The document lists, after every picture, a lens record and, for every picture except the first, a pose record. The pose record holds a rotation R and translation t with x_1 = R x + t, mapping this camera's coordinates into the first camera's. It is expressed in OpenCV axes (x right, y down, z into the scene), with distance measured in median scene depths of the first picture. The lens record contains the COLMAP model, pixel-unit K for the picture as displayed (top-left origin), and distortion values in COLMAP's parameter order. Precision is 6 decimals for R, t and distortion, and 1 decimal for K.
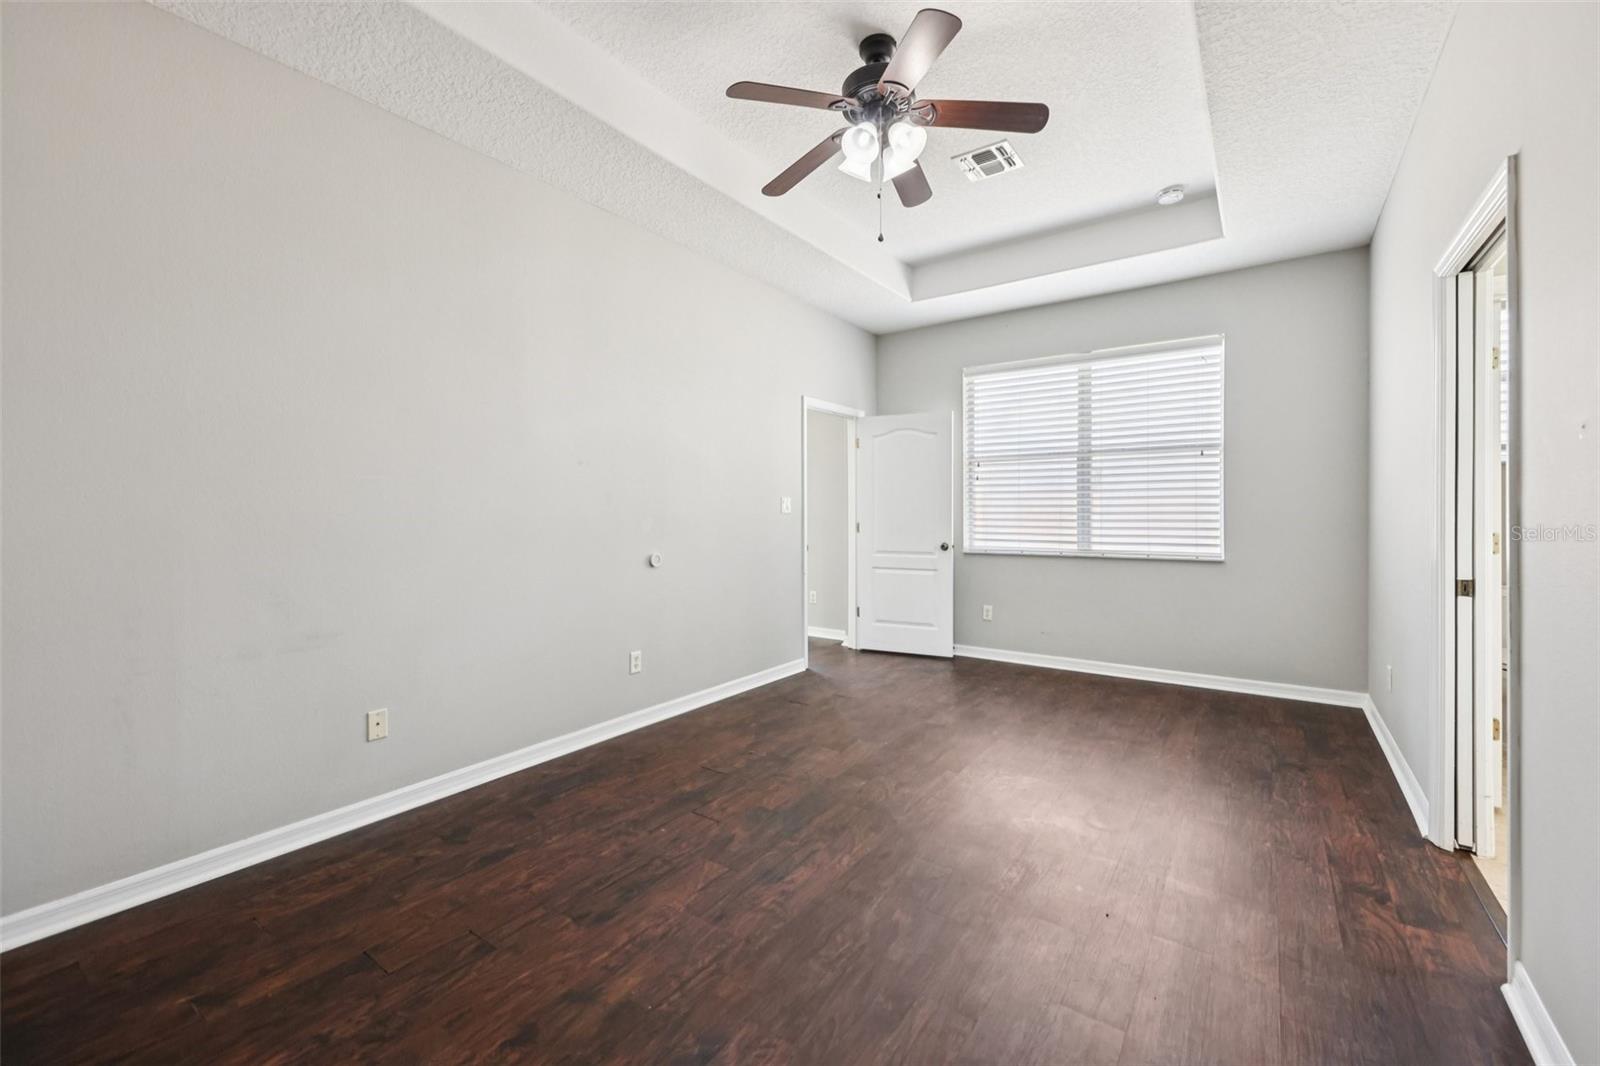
lens RADIAL K [[657.5, 0, 789.0], [0, 657.5, 521.4], [0, 0, 1]] dist [0.010456, -0.001132]
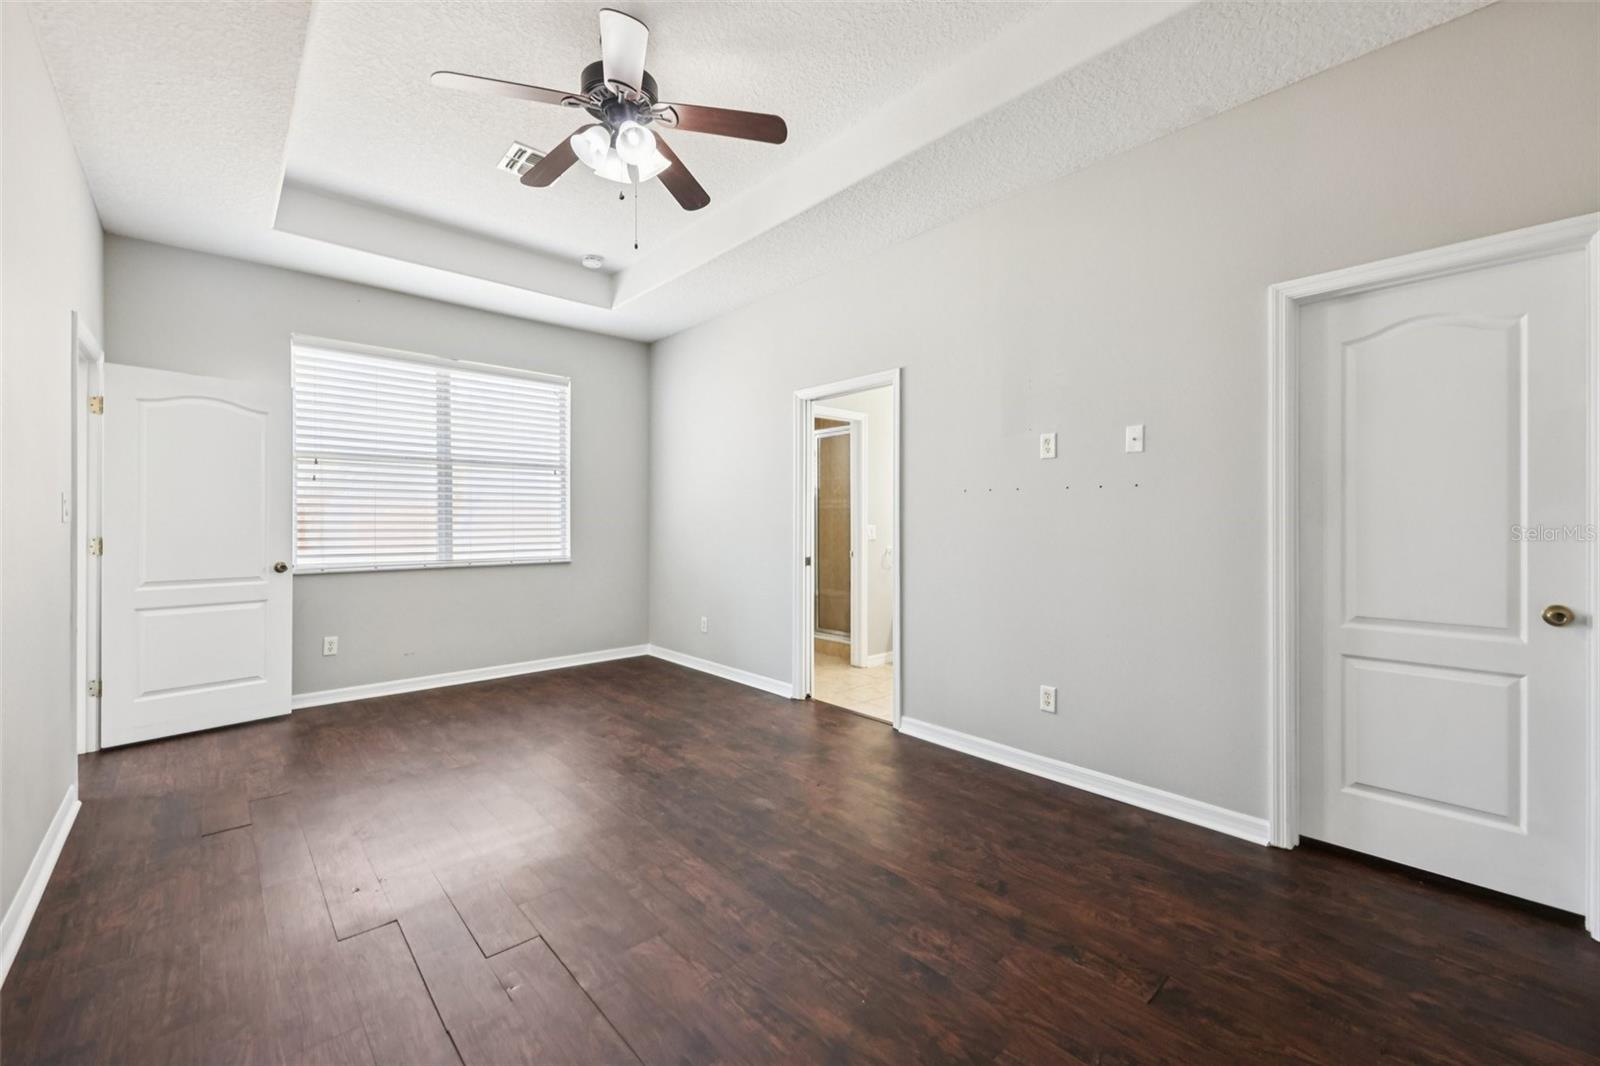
lens RADIAL K [[657.5, 0, 803.6], [0, 657.5, 525.1], [0, 0, 1]] dist [0.010456, -0.001132]
pose [[0.206819, -0.003177, 0.978374, -0.538916], [0.012752, 0.999919, 0.000552, -0.003691], [-0.978296, 0.012362, 0.206843, 0.379577]]
